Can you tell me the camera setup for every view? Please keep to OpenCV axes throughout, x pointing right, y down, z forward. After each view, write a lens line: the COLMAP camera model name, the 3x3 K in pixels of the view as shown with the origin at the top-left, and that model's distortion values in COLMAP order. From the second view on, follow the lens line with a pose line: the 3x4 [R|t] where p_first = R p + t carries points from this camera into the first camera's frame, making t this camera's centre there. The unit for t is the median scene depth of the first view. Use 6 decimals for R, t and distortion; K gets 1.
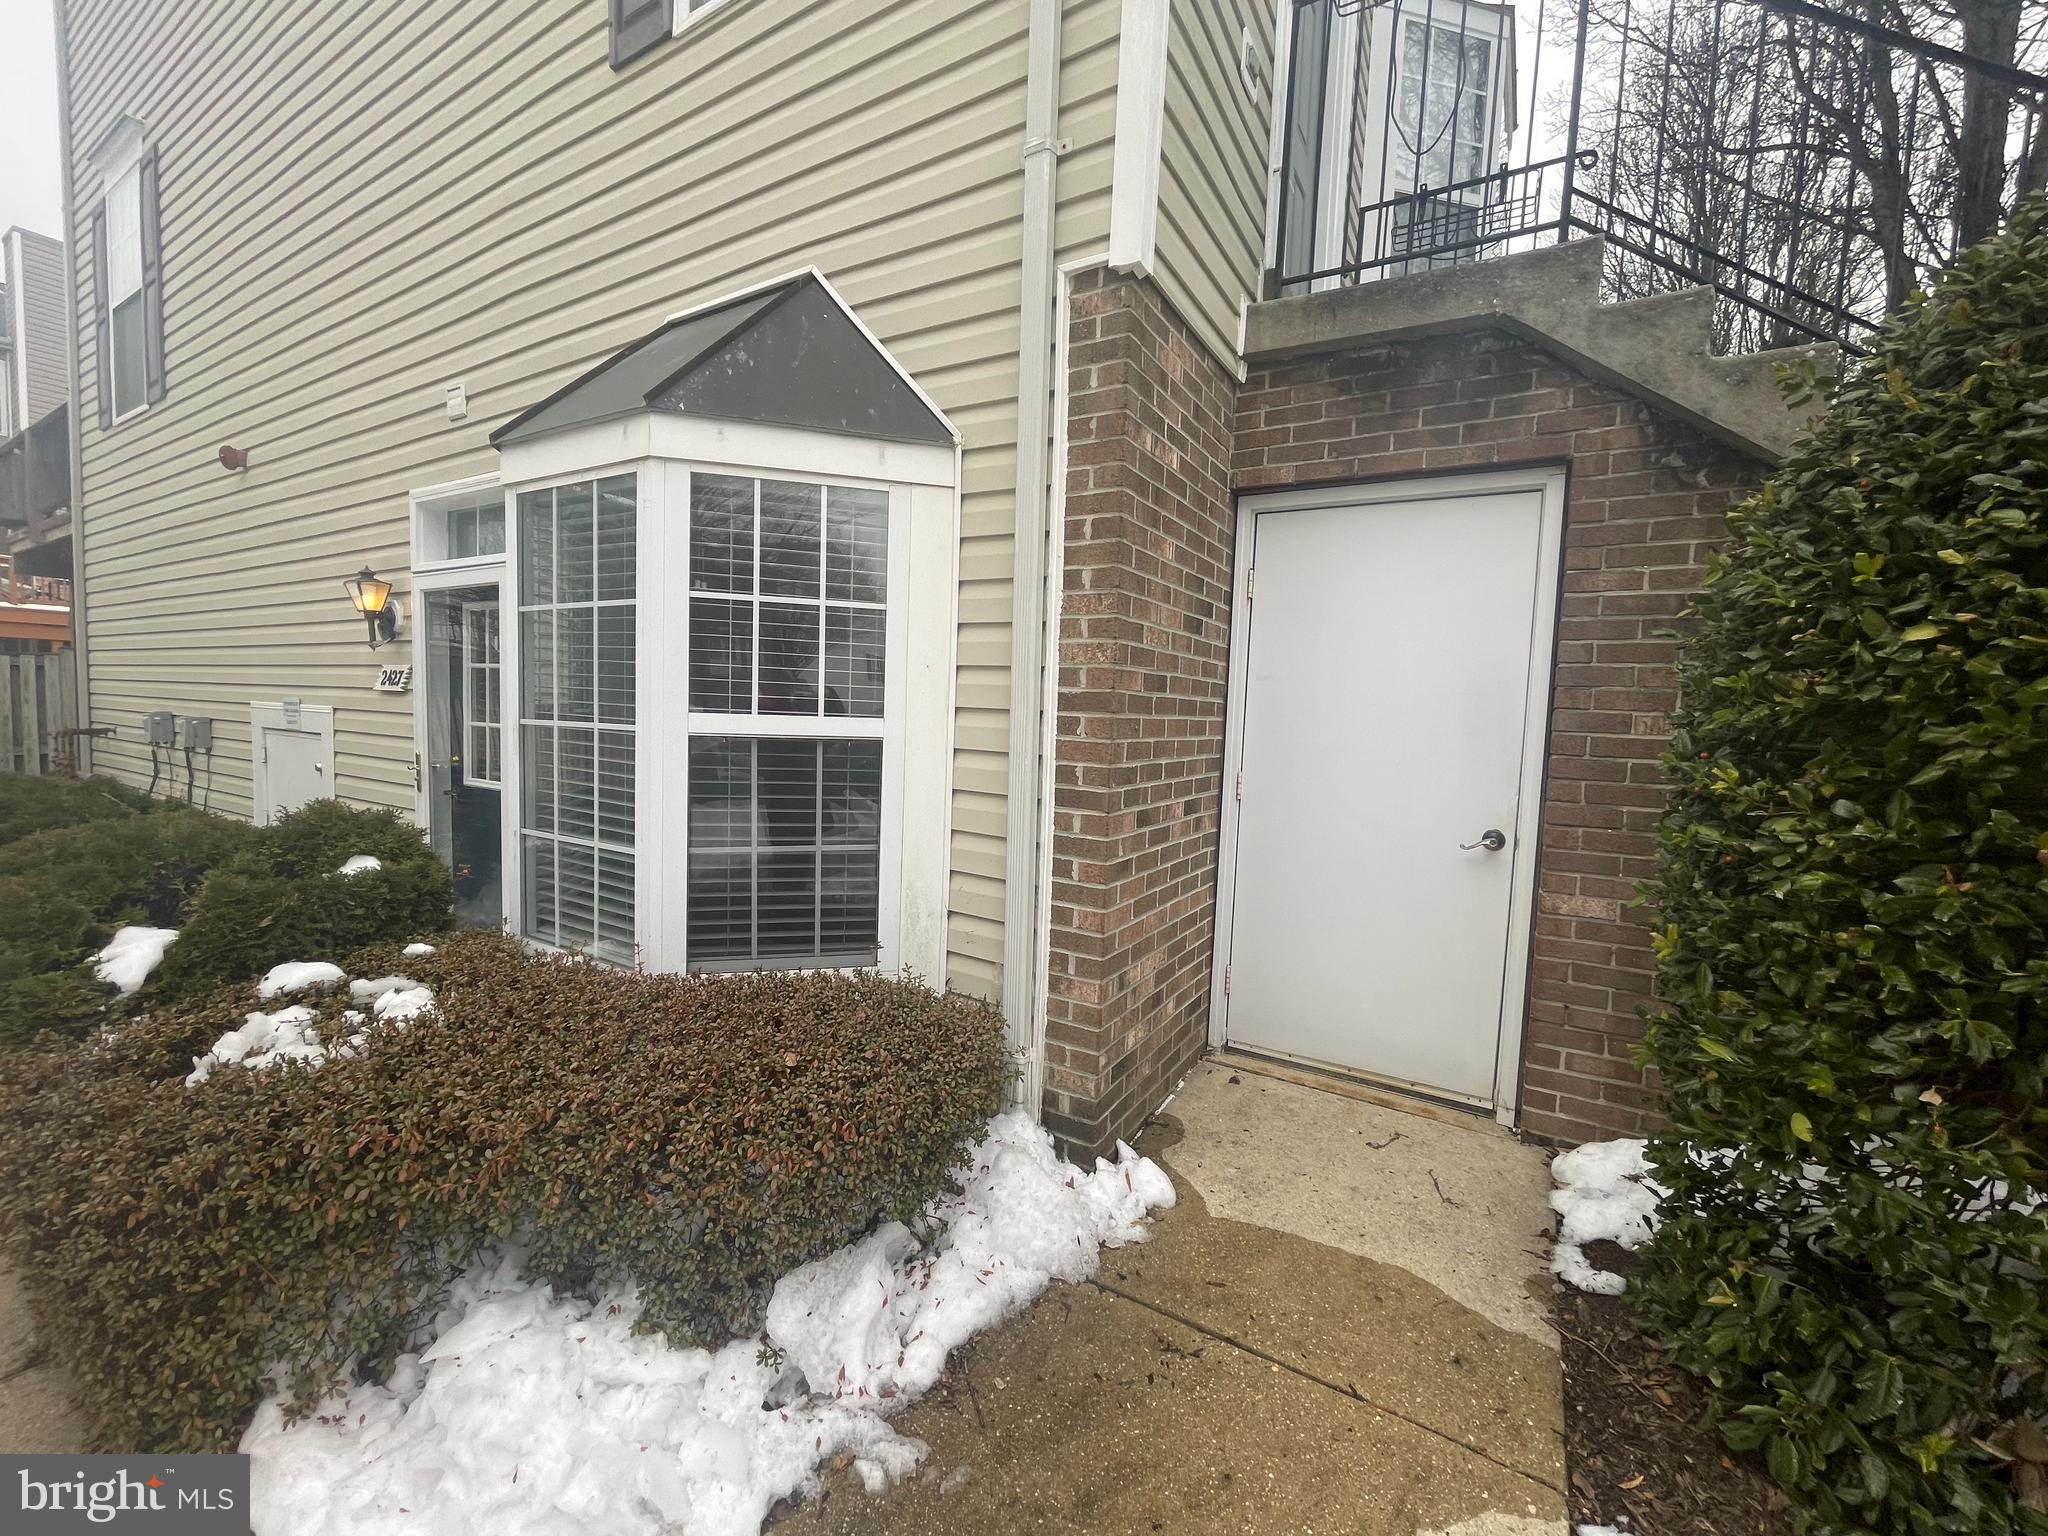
lens RADIAL K [[826.3, 0, 1018.5], [0, 826.3, 774.7], [0, 0, 1]] dist [-0.001086, 0.000854]
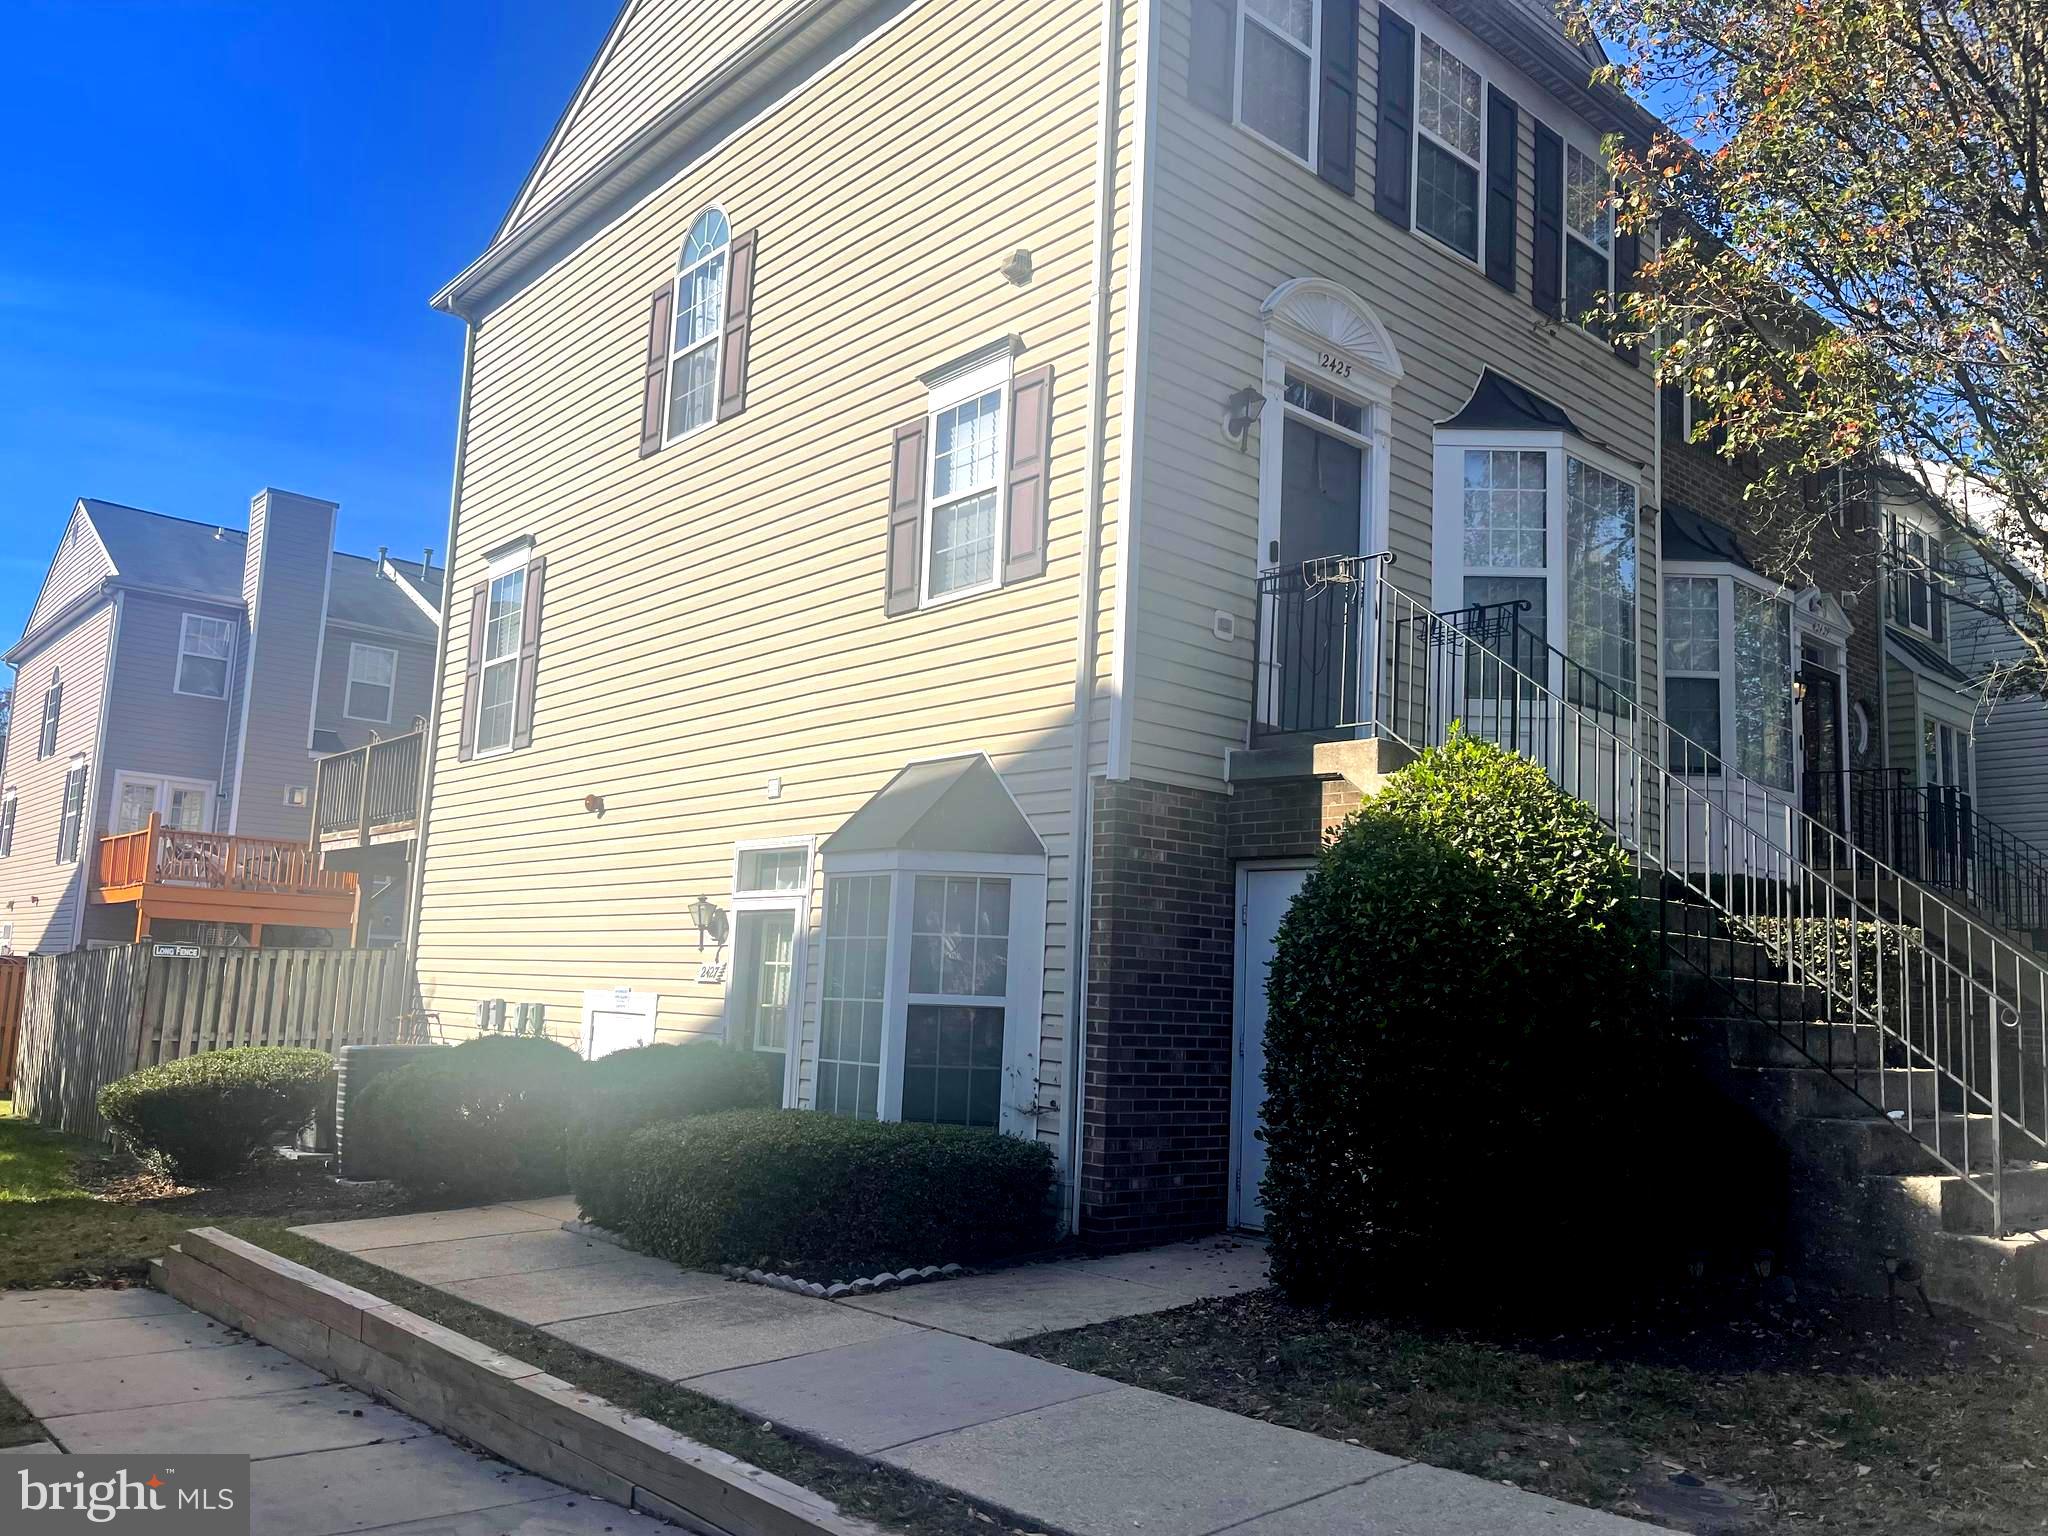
lens RADIAL K [[1571.4, 0, 1030.2], [0, 1571.4, 774.6], [0, 0, 1]] dist [0.013448, 0.003120]
pose [[0.954627, -0.035894, -0.295634, 0.938805], [-0.033857, 0.973192, -0.227487, 0.243676], [0.295874, 0.227174, 0.927820, -2.341119]]
